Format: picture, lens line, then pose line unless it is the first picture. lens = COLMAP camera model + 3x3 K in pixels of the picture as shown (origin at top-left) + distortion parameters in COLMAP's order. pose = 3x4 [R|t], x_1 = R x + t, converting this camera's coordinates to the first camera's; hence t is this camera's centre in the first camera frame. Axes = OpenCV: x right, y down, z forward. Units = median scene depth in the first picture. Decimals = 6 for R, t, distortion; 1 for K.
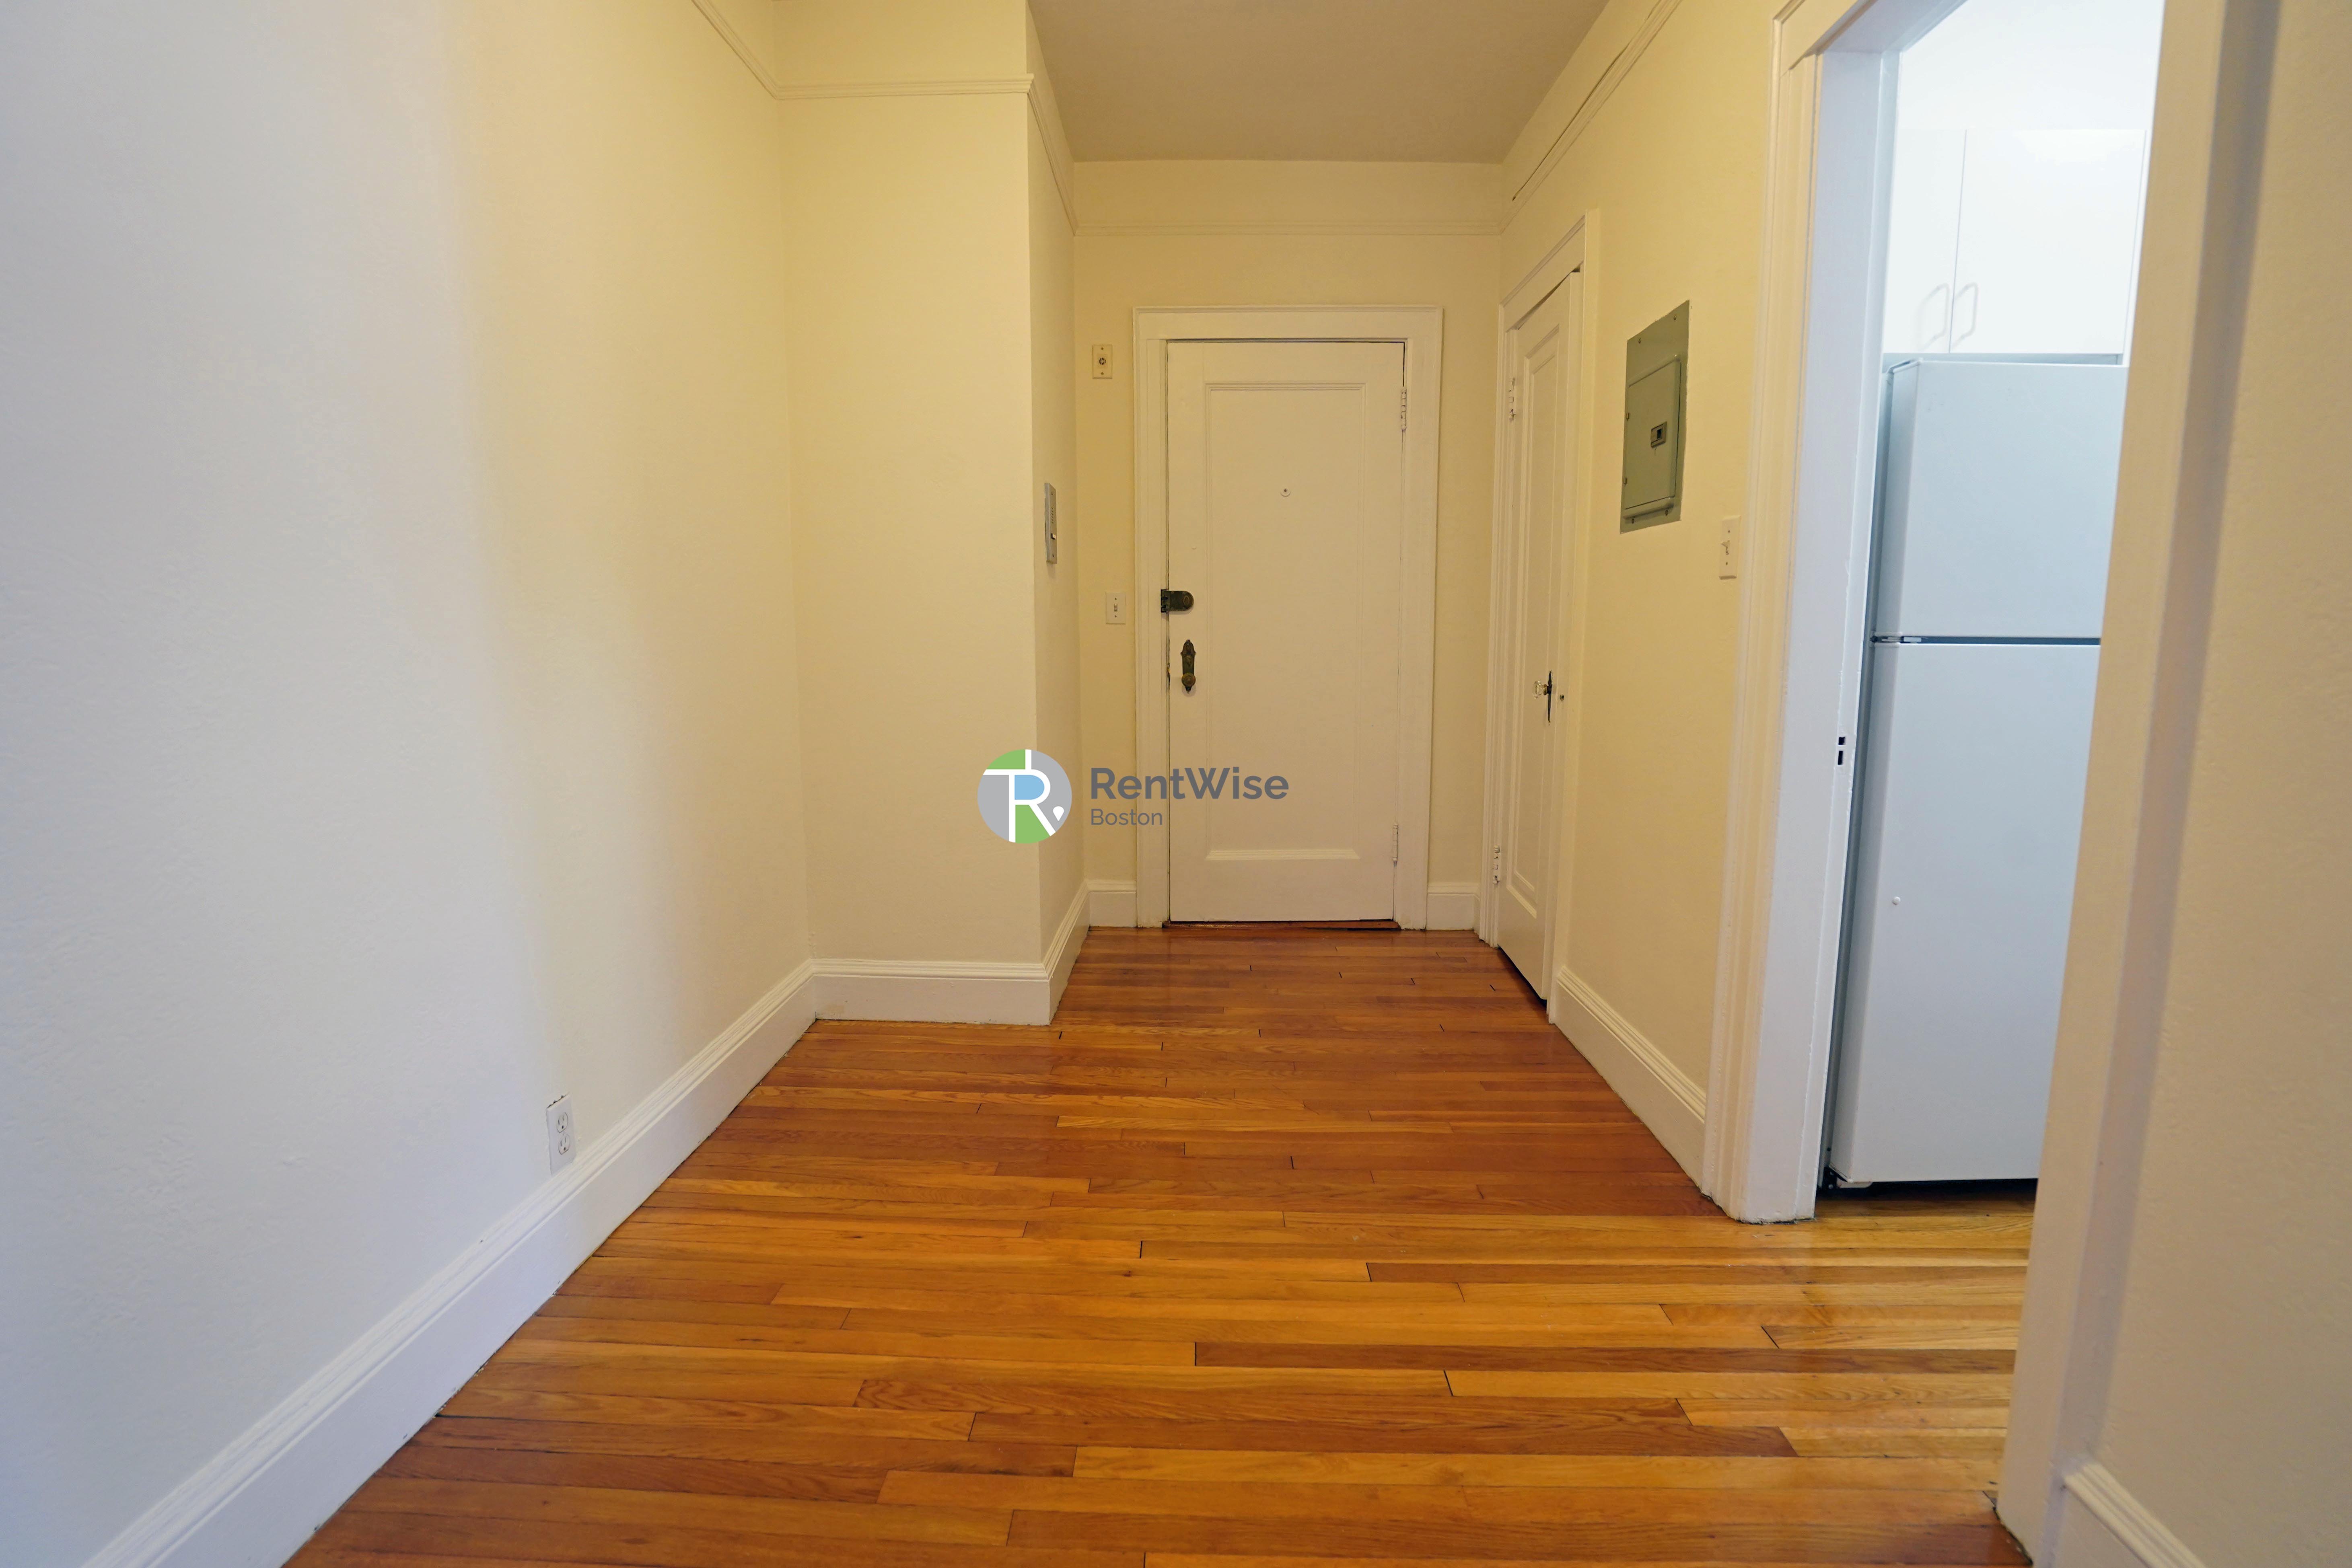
lens RADIAL K [[1097.2, 0, 1169.6], [0, 1097.2, 791.8], [0, 0, 1]] dist [-0.064001, 0.028626]
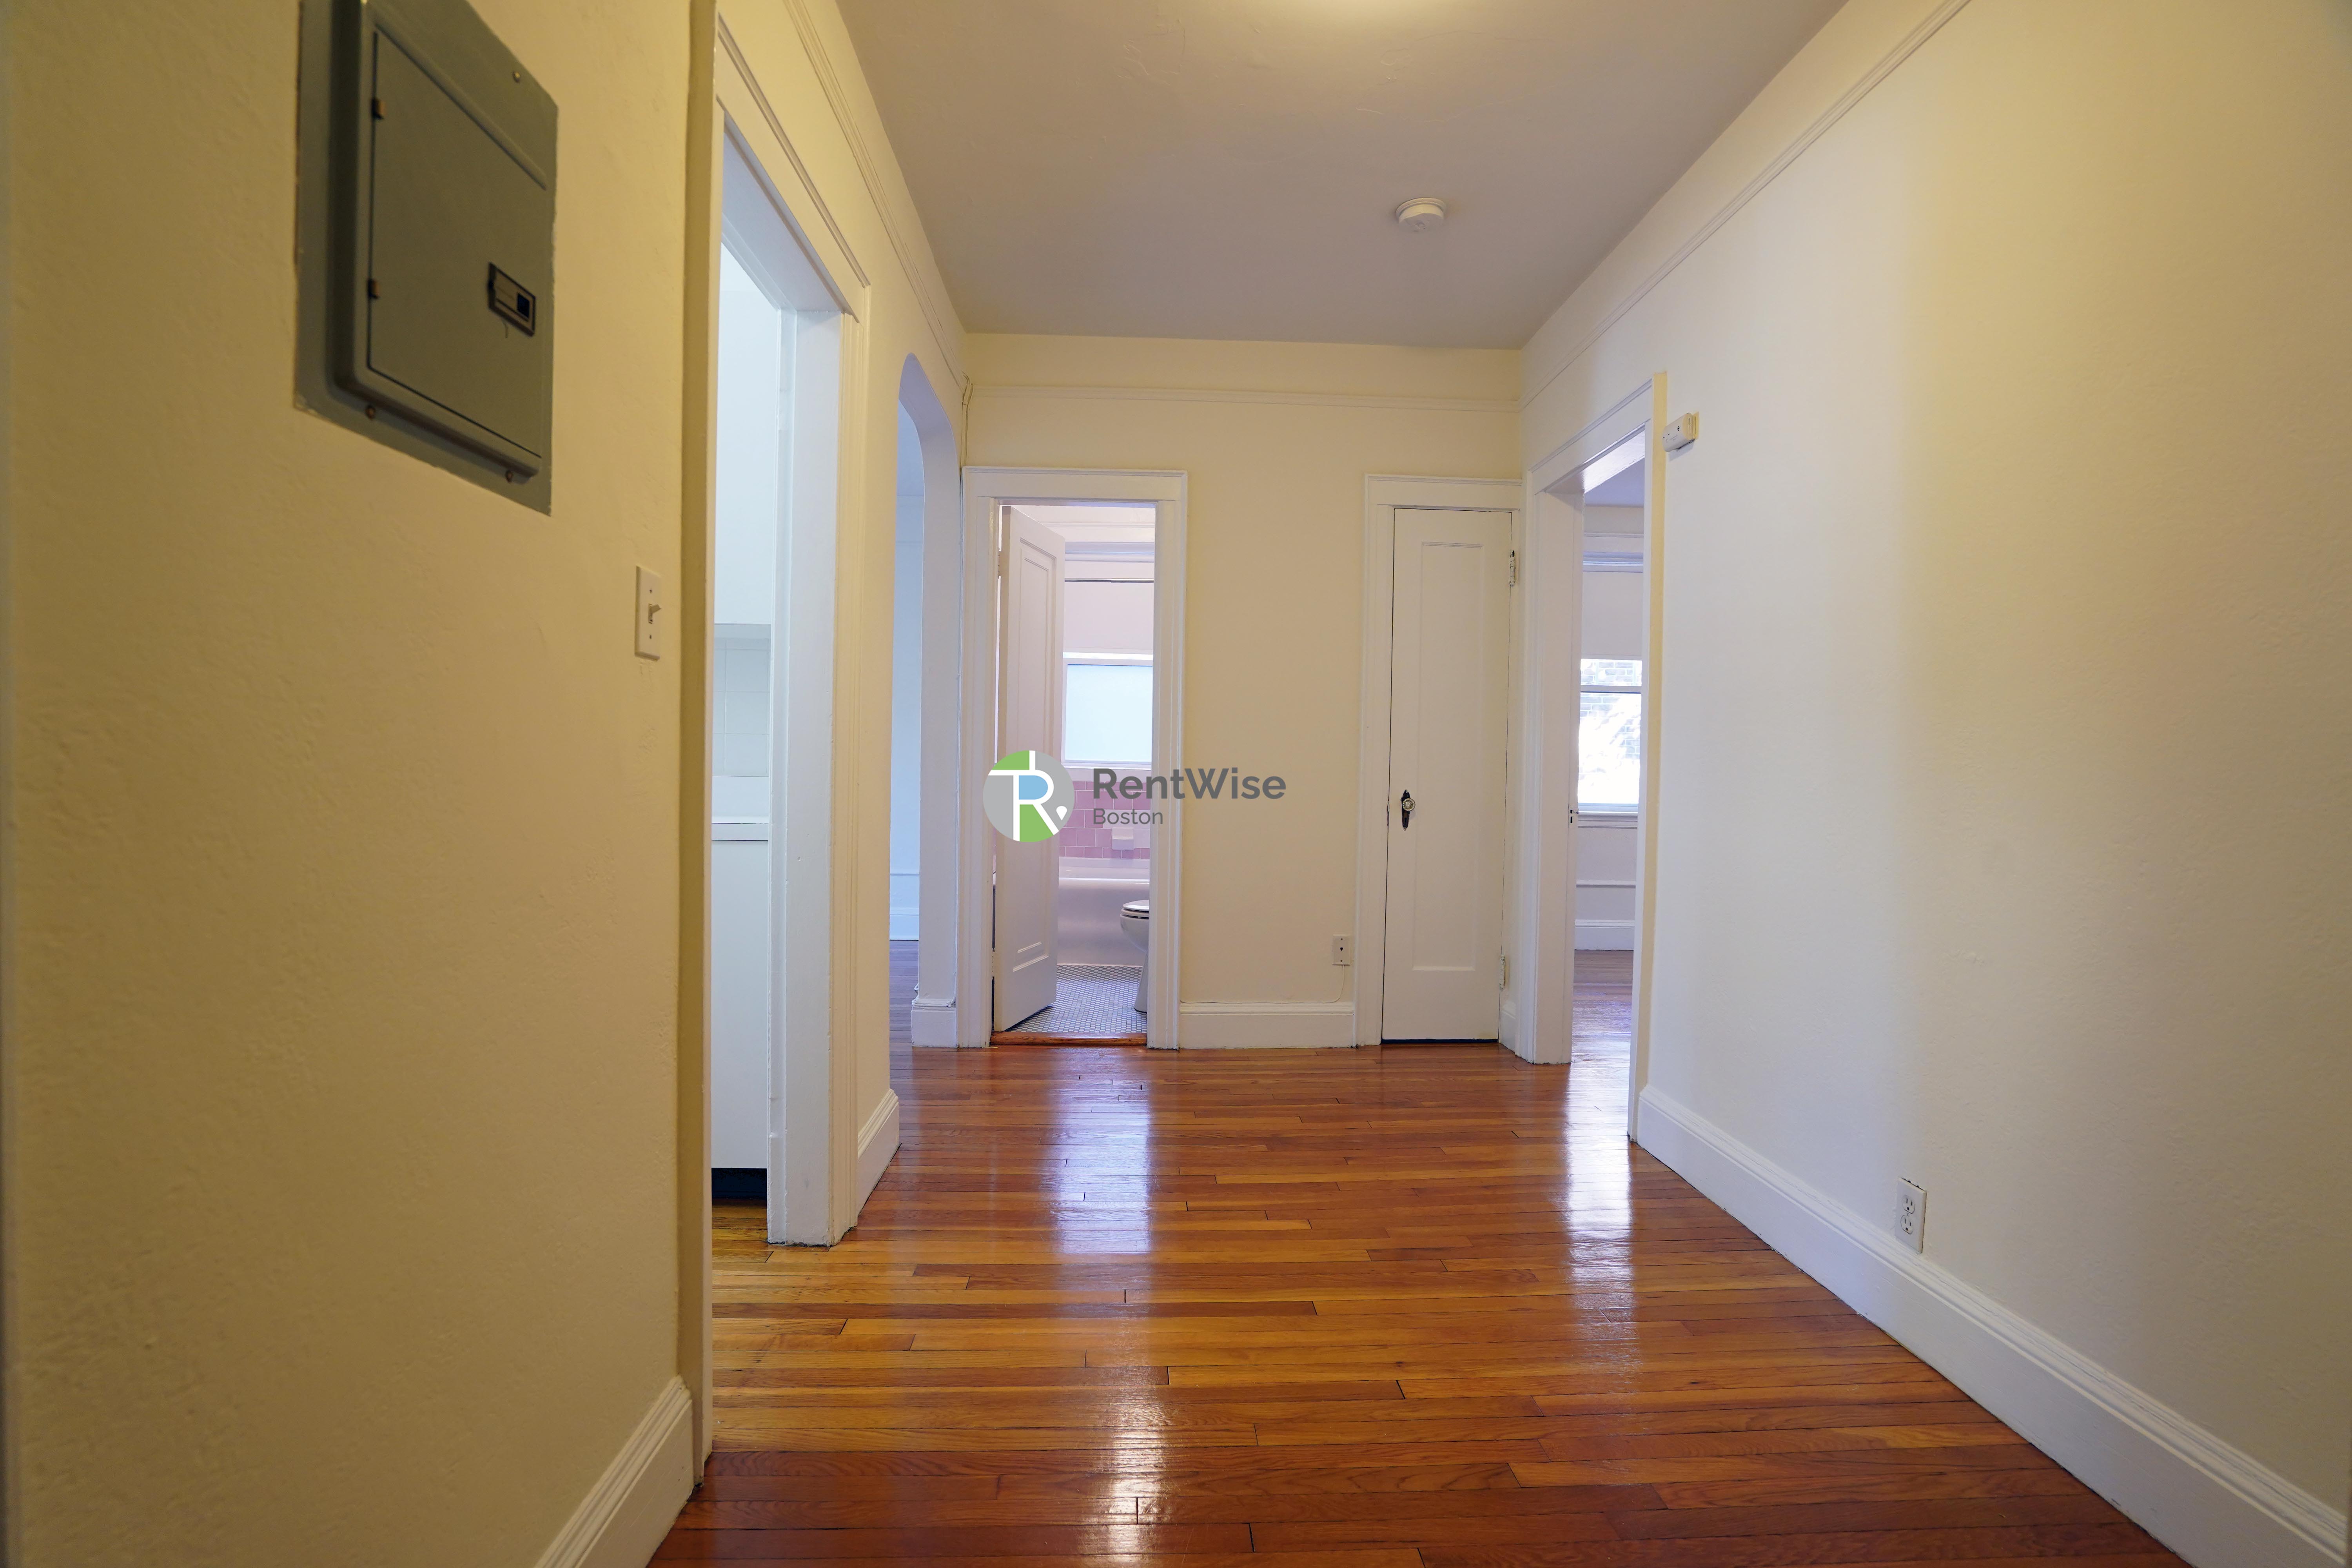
lens RADIAL K [[1097.3, 0, 1169.6], [0, 1097.3, 791.8], [0, 0, 1]] dist [-0.064001, 0.028626]
pose [[-0.997411, -0.012565, -0.070801, 0.270797], [-0.024346, 0.985471, 0.168088, -0.274324], [0.067660, 0.169376, -0.983226, 1.973333]]
